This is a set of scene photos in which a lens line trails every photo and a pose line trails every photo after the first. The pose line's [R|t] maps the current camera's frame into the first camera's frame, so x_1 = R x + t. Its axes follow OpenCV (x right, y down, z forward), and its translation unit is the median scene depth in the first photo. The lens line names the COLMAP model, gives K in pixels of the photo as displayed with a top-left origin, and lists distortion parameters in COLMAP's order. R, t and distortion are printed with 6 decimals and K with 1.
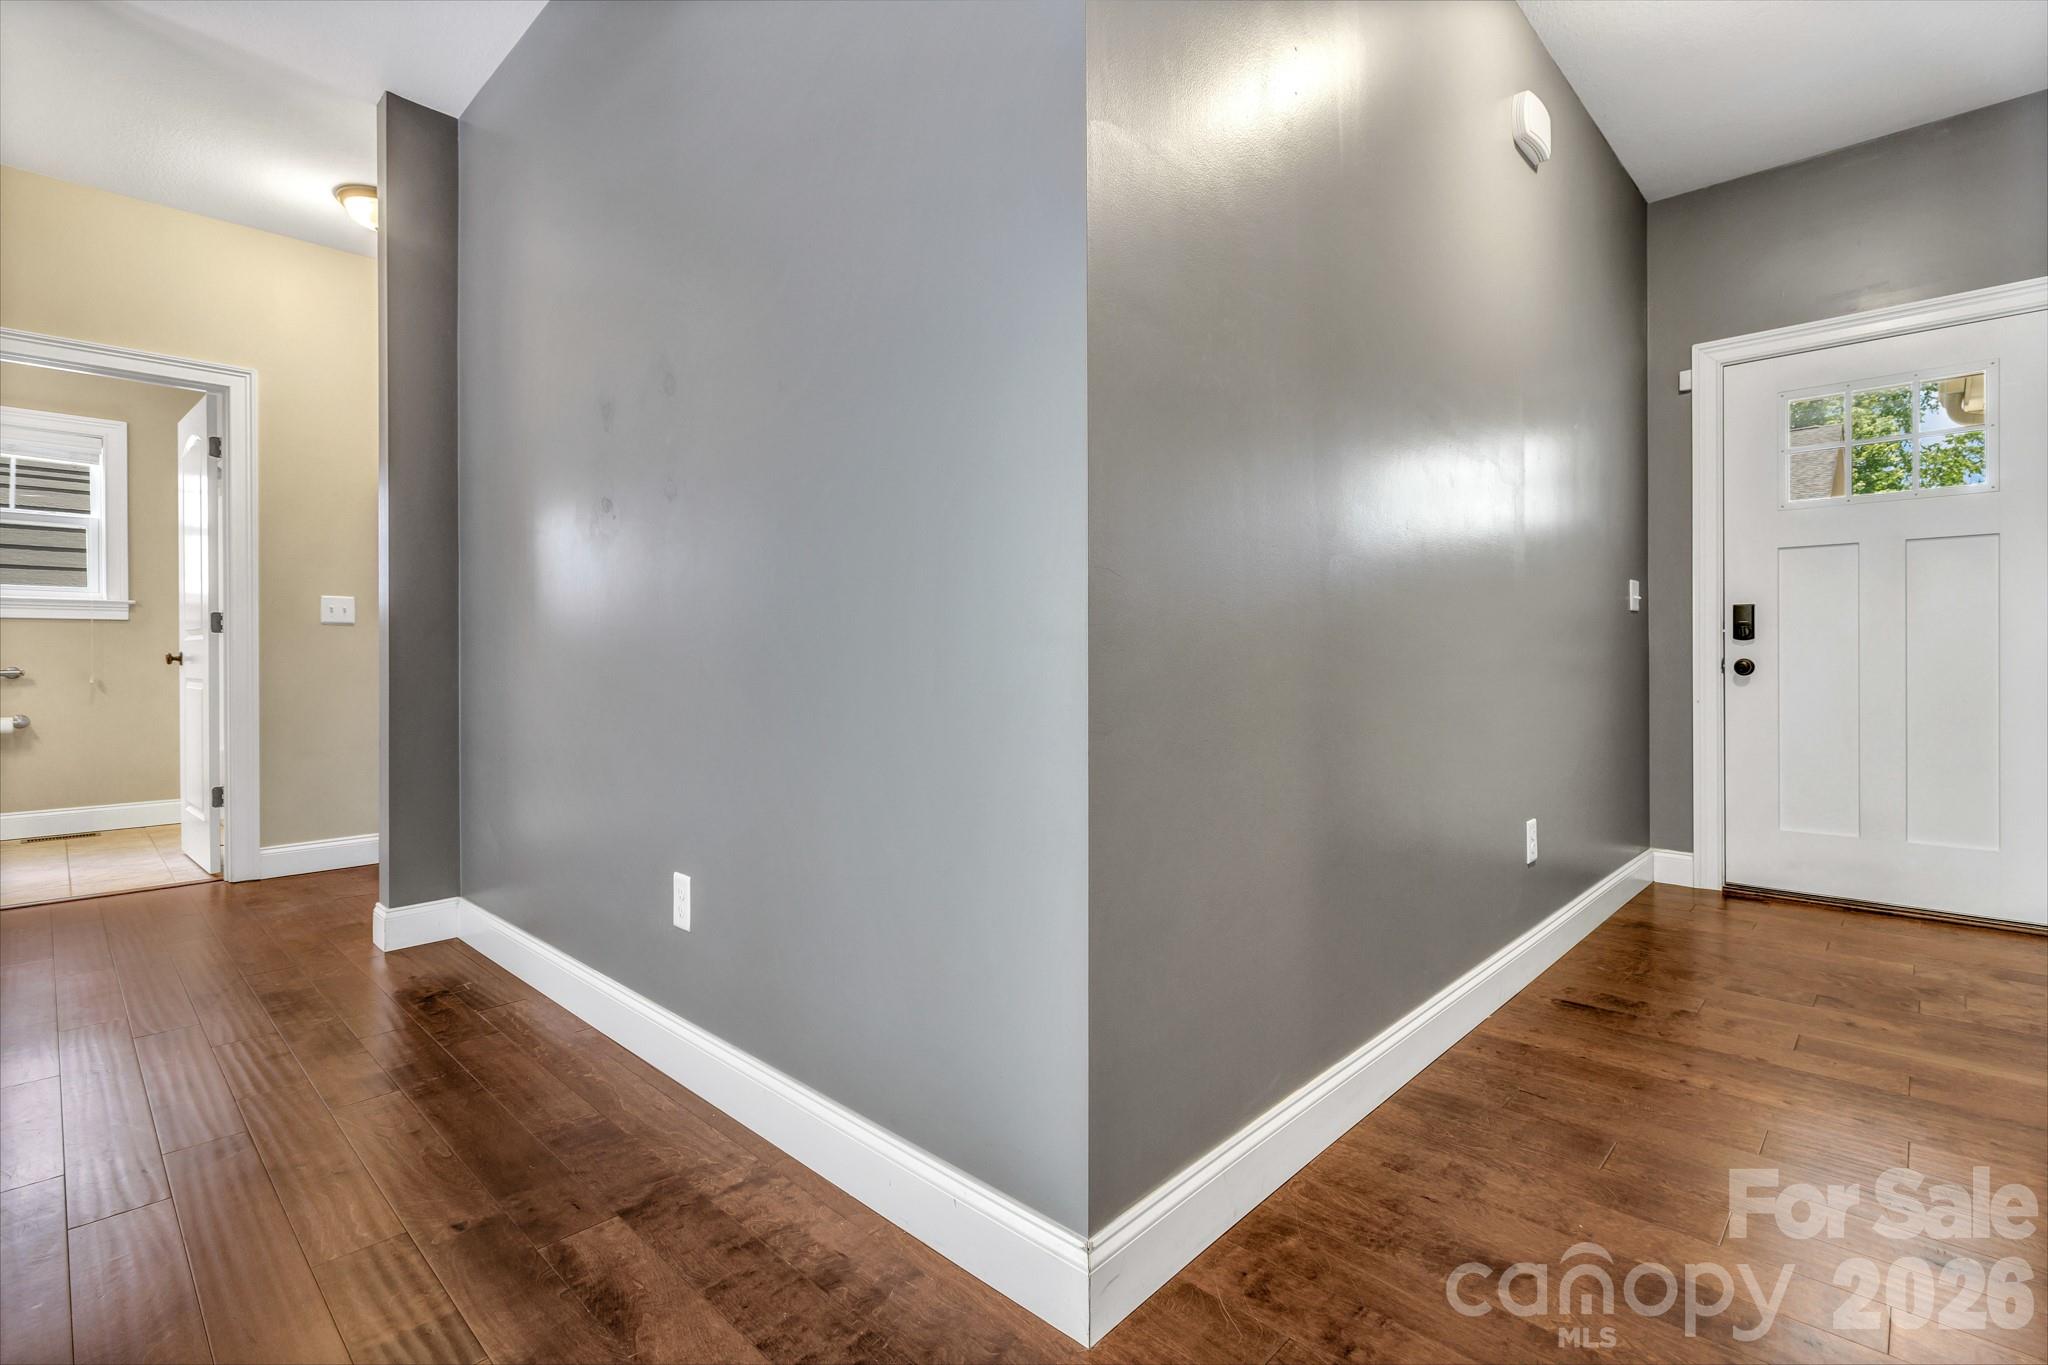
lens RADIAL K [[945.2, 0, 1032.3], [0, 945.2, 655.5], [0, 0, 1]] dist [0.000337, -0.000054]
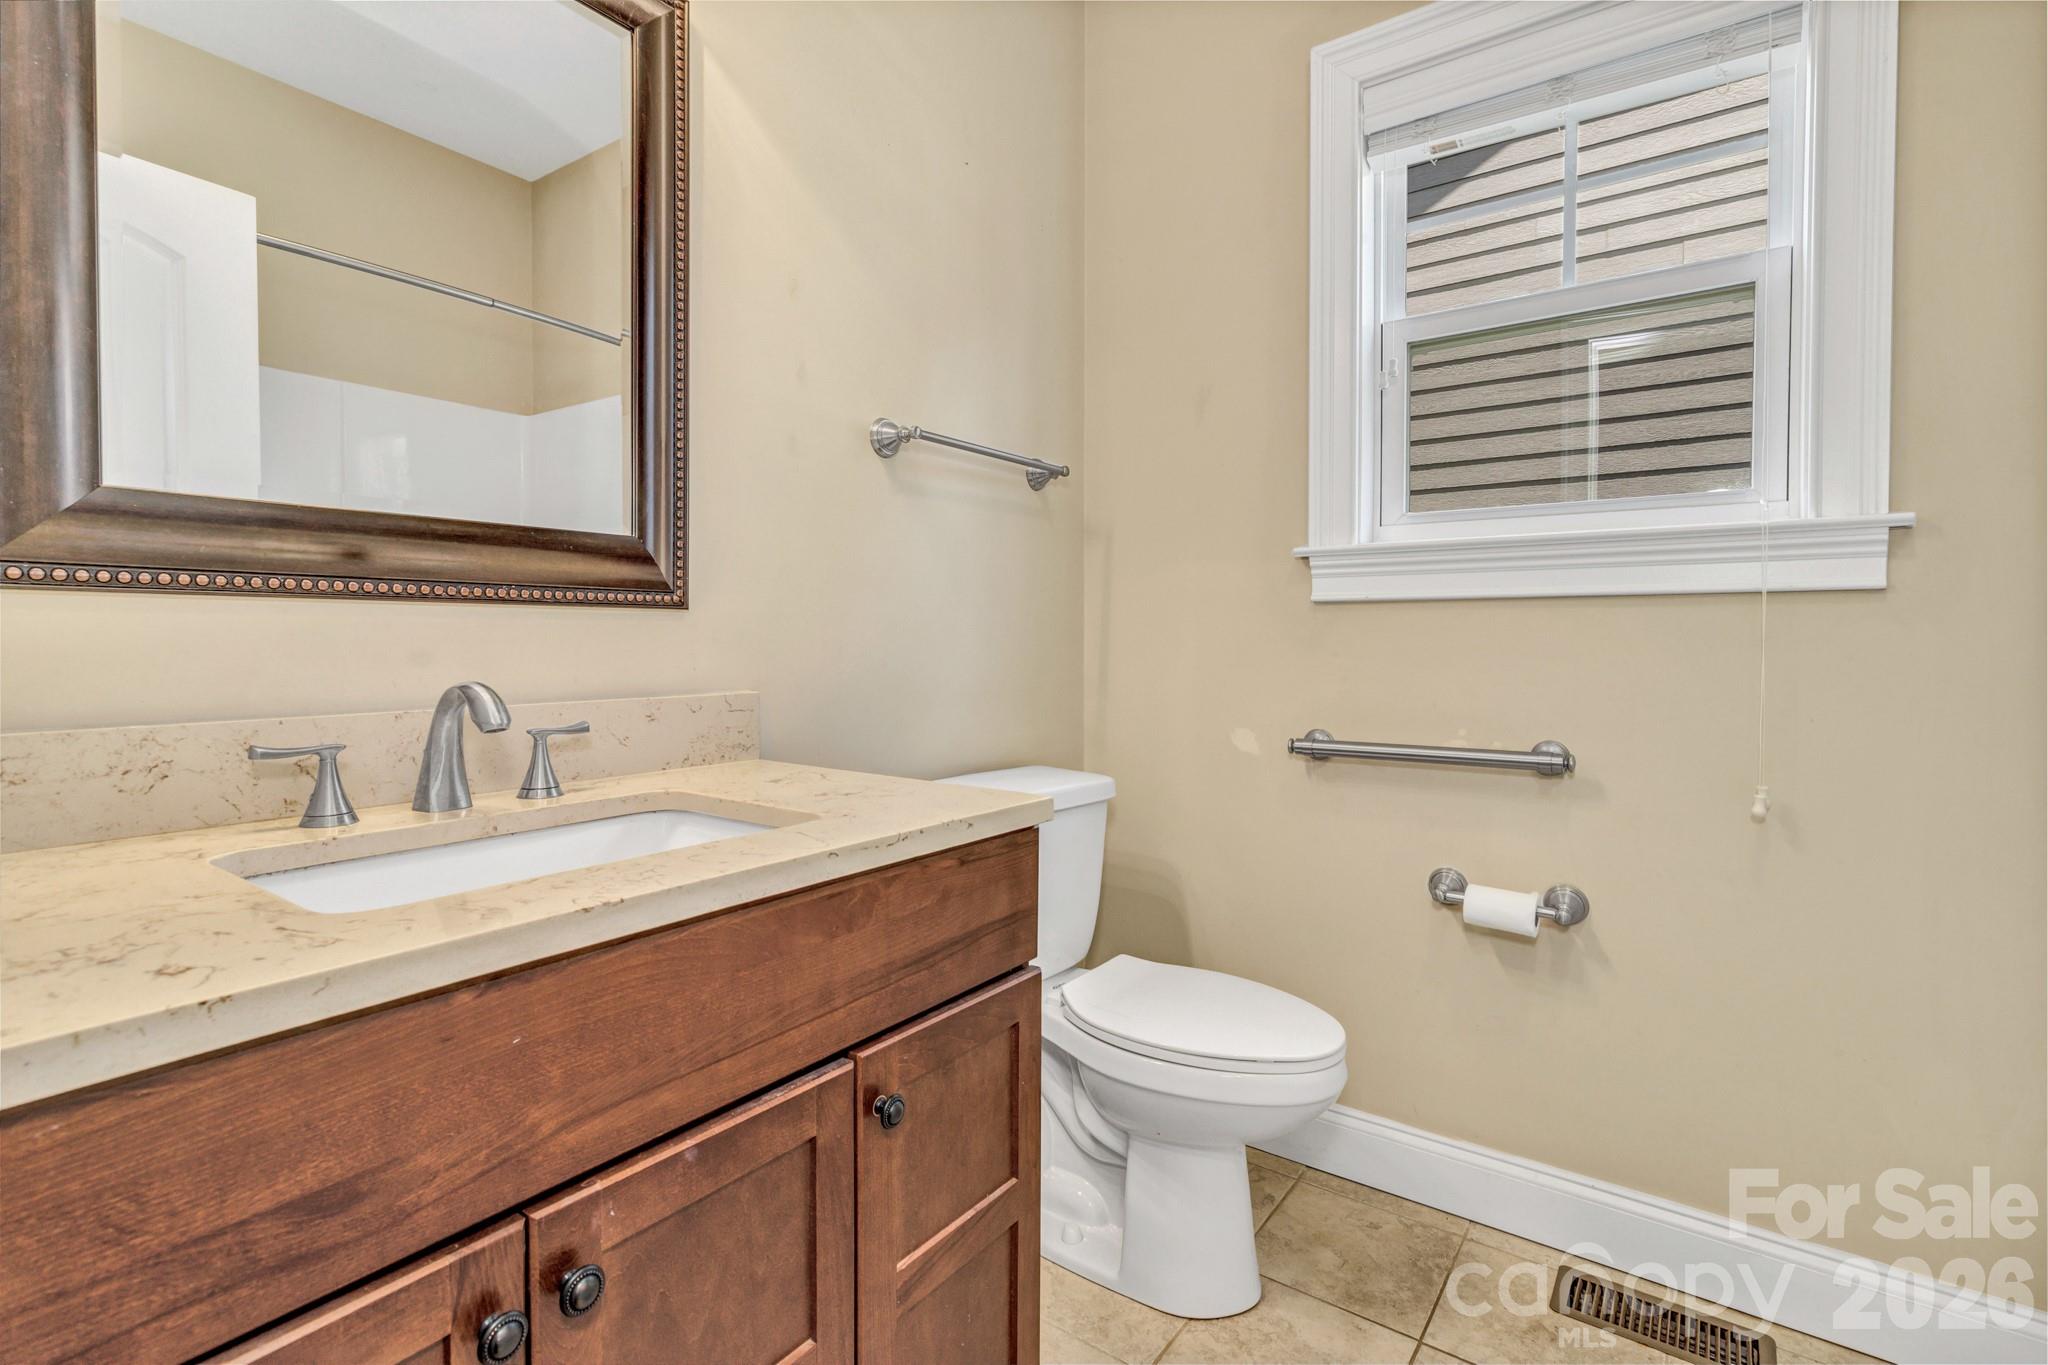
lens RADIAL K [[945.2, 0, 1032.3], [0, 945.2, 655.5], [0, 0, 1]] dist [0.000337, -0.000054]
pose [[0.129659, 0.023288, -0.991285, -0.725945], [-0.004099, 0.999728, 0.022950, -0.023790], [0.991550, 0.001087, 0.129719, 0.730259]]
